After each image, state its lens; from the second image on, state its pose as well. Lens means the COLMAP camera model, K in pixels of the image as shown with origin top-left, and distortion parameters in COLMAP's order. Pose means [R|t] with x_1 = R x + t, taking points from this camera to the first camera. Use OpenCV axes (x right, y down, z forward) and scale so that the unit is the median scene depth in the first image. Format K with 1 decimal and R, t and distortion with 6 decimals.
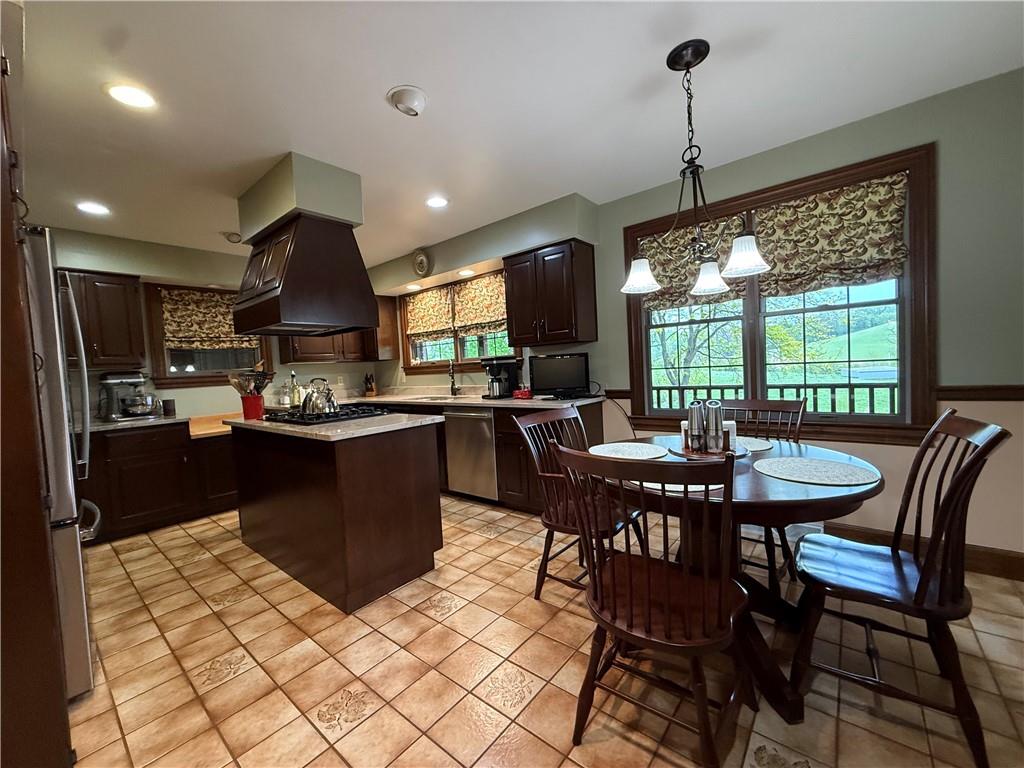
lens RADIAL K [[409.4, 0, 515.4], [0, 409.4, 384.8], [0, 0, 1]] dist [0.000559, 0.000760]
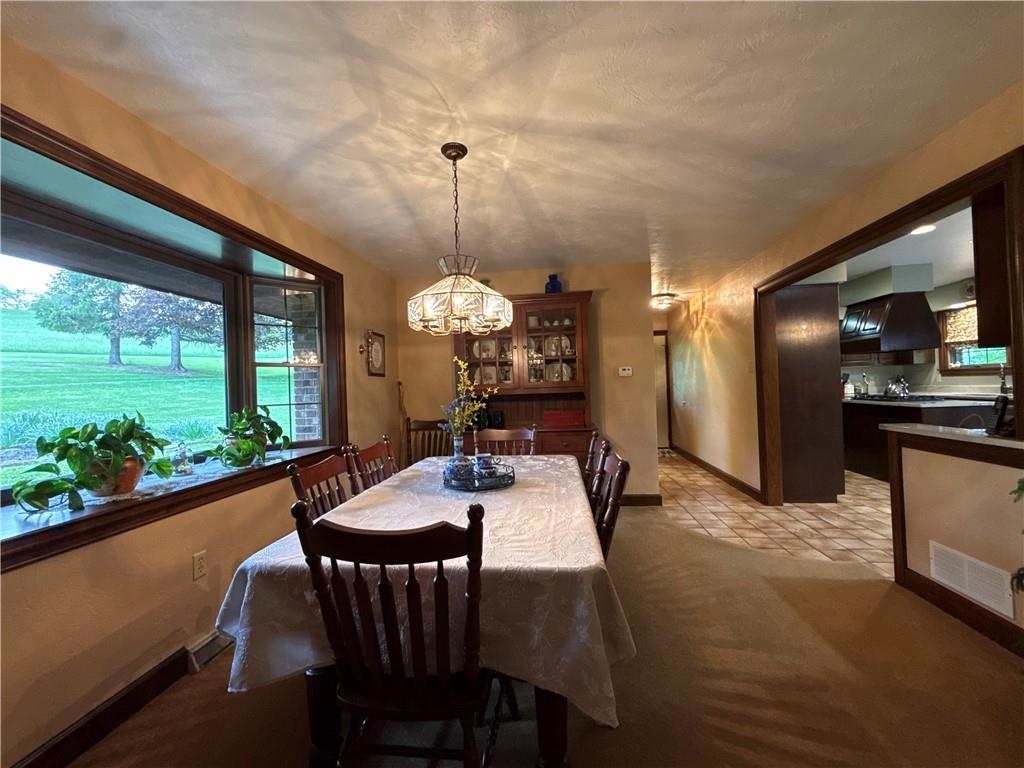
lens RADIAL K [[409.4, 0, 508.4], [0, 409.4, 384.6], [0, 0, 1]] dist [0.000559, 0.000760]
pose [[0.531531, 0.030171, -0.846501, 0.094728], [-0.028151, 0.999443, 0.017945, 0.018826], [0.846571, 0.014291, 0.532084, -0.873785]]
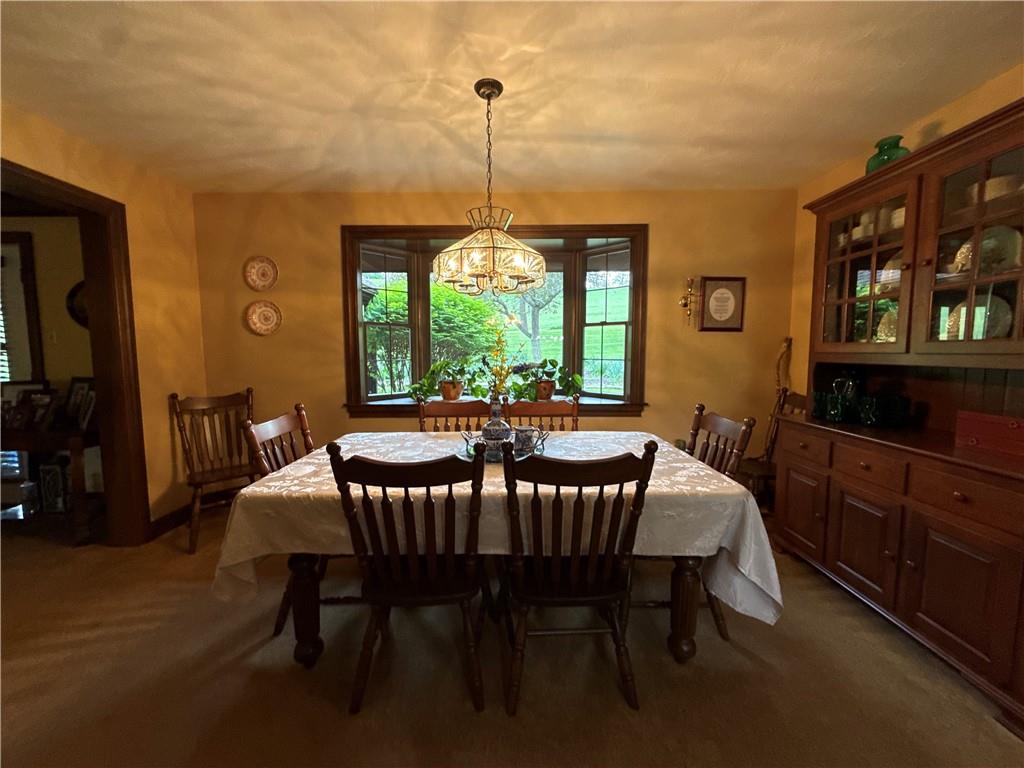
lens RADIAL K [[409.4, 0, 511.5], [0, 409.4, 386.1], [0, 0, 1]] dist [0.000559, 0.000760]
pose [[-0.771503, 0.109688, -0.626699, -0.059825], [0.017586, 0.988327, 0.151332, 0.003985], [0.635982, 0.105732, -0.764426, -0.307650]]
